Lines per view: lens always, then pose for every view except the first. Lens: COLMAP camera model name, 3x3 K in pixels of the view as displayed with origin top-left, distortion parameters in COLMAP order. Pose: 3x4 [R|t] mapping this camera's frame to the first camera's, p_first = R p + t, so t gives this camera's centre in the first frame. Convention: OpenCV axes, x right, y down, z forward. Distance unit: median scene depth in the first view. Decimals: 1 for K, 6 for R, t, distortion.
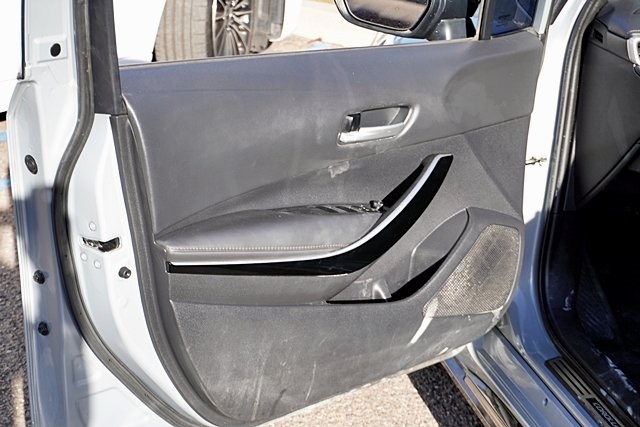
lens RADIAL K [[1312.8, 0, 319.6], [0, 1312.8, 213.1], [0, 0, 1]] dist [0.013163, 0.000000]
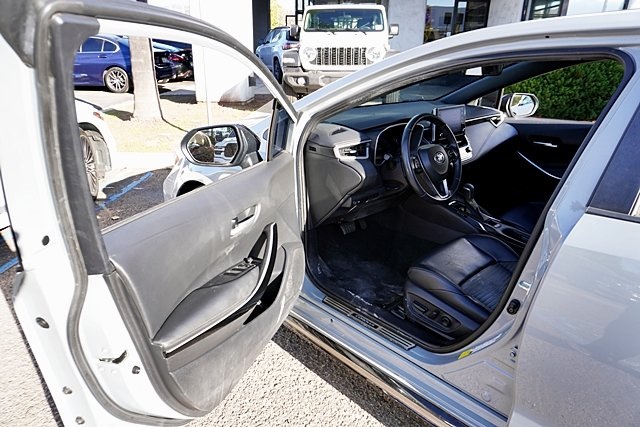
lens RADIAL K [[434.9, 0, 323.1], [0, 434.9, 214.9], [0, 0, 1]] dist [-0.044129, 0.033931]
pose [[0.874841, -0.241074, 0.420161, -0.125213], [0.227687, 0.970224, 0.082603, -0.112271], [-0.427564, 0.023401, 0.903682, 0.477179]]
